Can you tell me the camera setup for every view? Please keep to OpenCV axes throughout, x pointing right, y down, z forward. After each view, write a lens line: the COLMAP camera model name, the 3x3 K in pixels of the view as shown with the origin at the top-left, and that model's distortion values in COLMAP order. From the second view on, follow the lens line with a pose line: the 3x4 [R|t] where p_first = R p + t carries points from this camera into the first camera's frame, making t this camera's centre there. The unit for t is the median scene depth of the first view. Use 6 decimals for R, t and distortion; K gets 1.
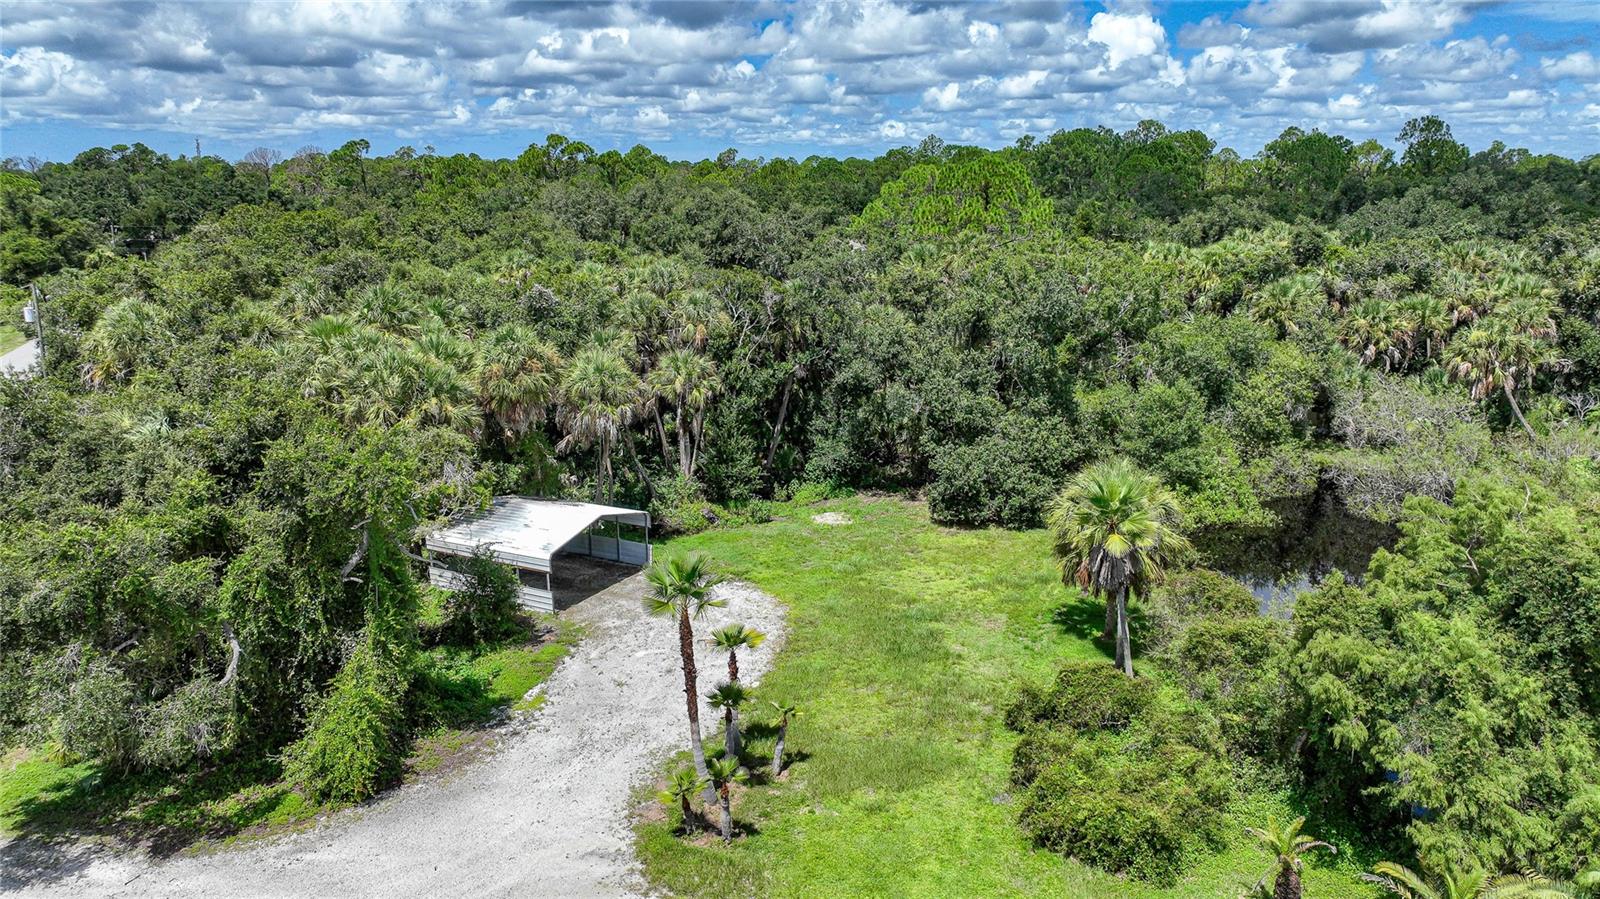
lens RADIAL K [[1125.3, 0, 800.0], [0, 1125.3, 449.5], [0, 0, 1]] dist [-0.003389, 0.018775]
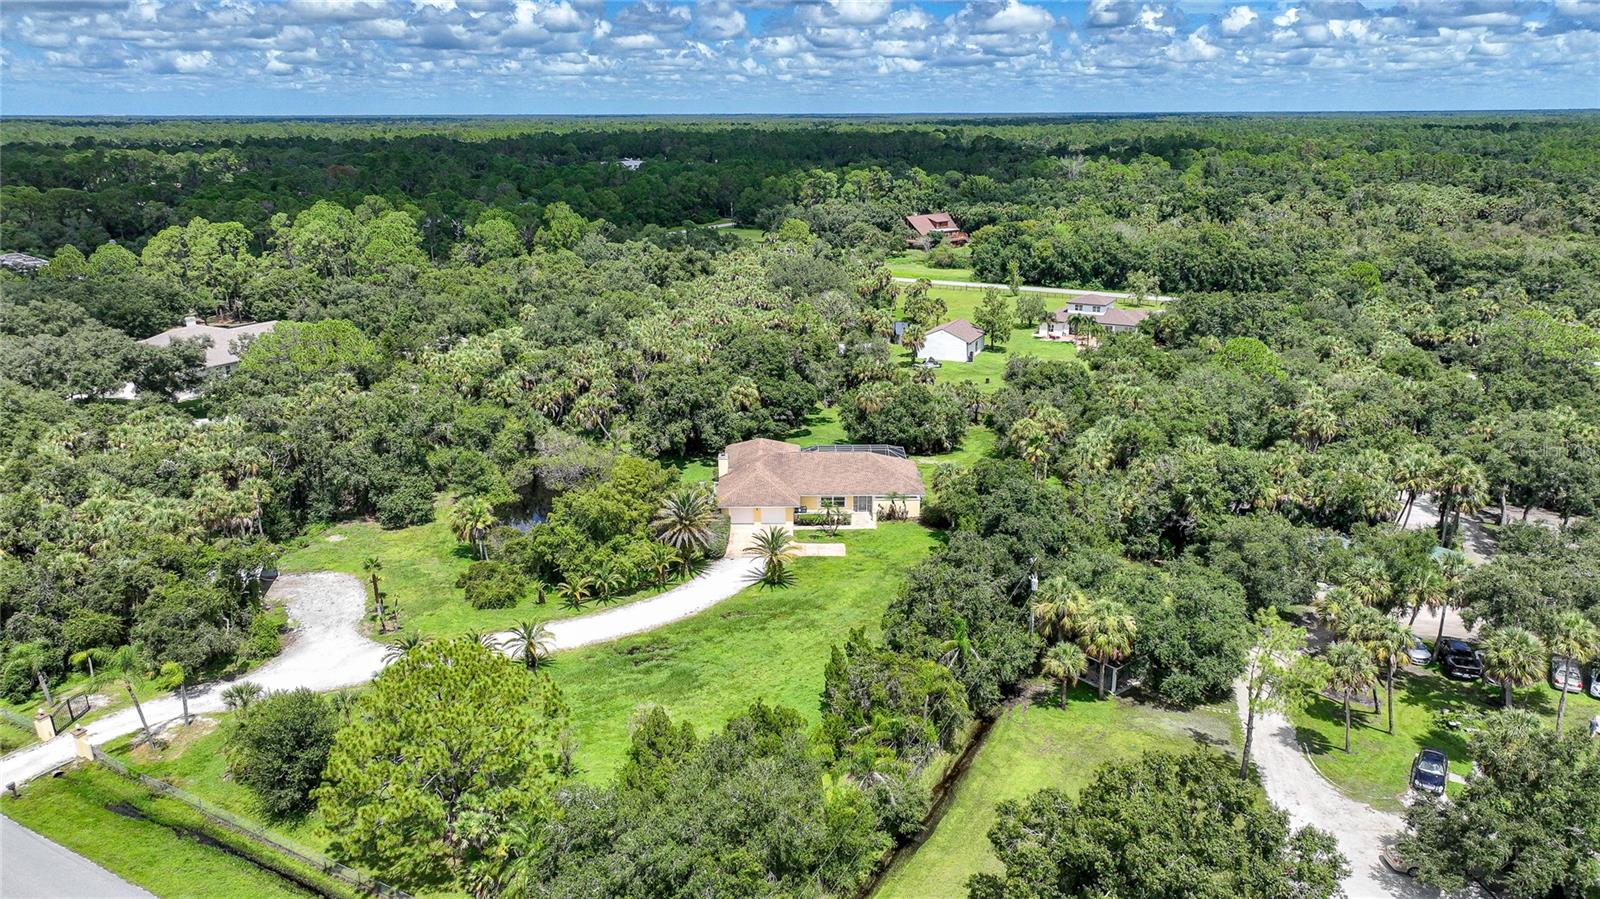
lens RADIAL K [[1128.0, 0, 800.0], [0, 1128.0, 449.5], [0, 0, 1]] dist [0.037713, -0.000732]
pose [[0.778152, -0.180308, 0.601638, -0.550058], [0.149900, 0.983541, 0.100883, -0.191084], [-0.609926, 0.011683, 0.792372, -1.287899]]
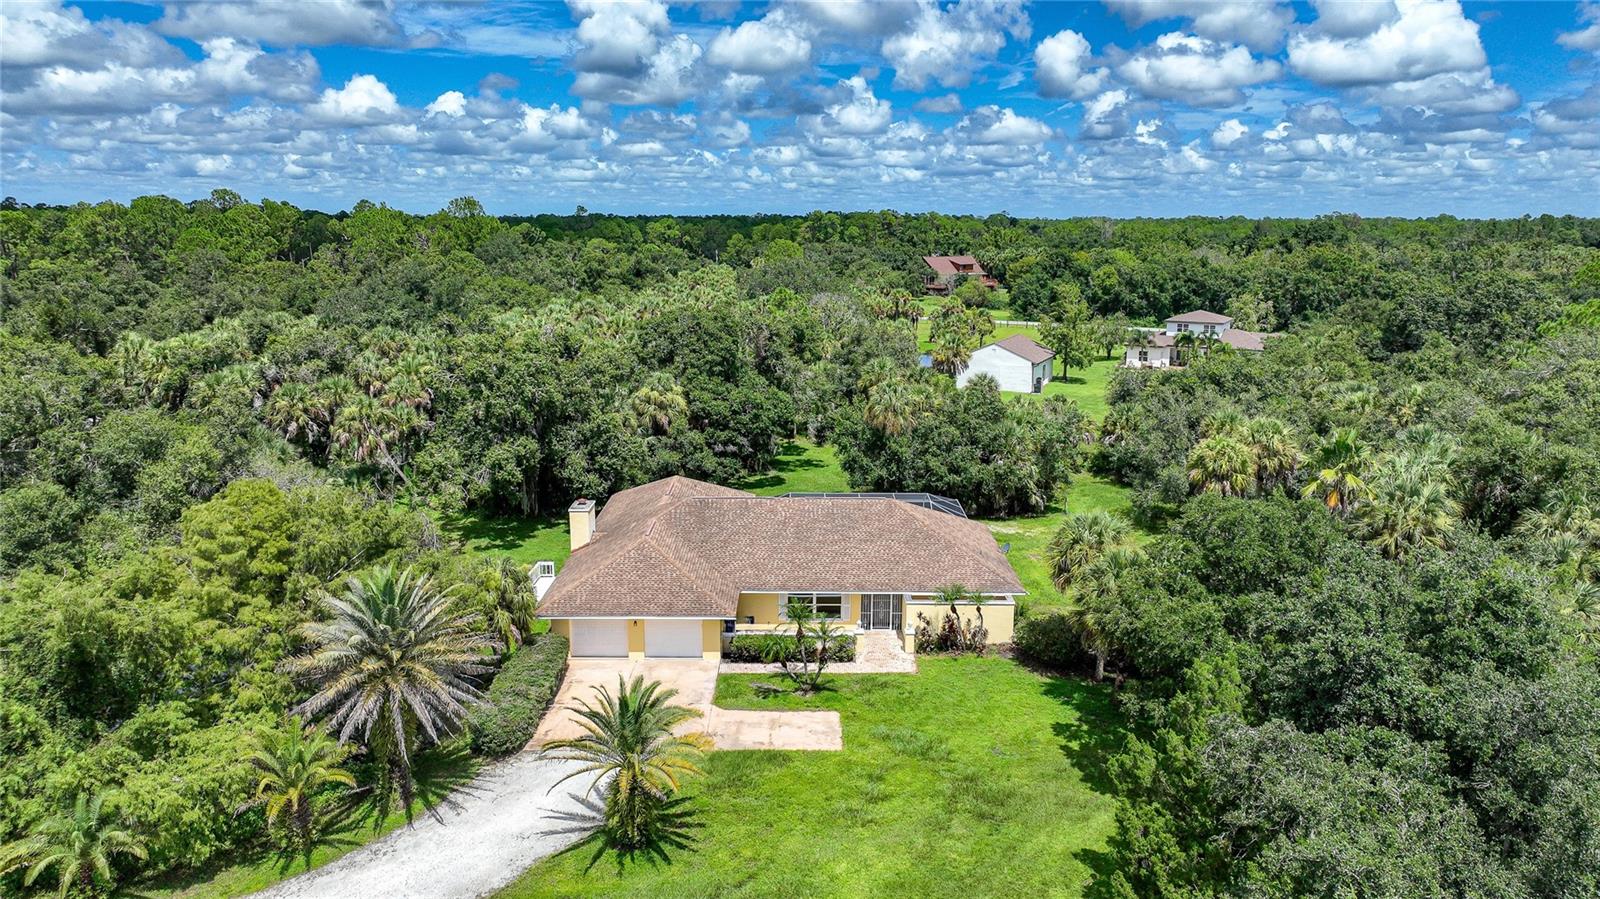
lens RADIAL K [[1125.3, 0, 800.0], [0, 1125.3, 449.5], [0, 0, 1]] dist [-0.003389, 0.018775]
pose [[0.779723, -0.117447, 0.615011, 0.228087], [0.139360, 0.990164, 0.012407, -0.003798], [-0.610419, 0.076034, 0.788421, -0.332093]]
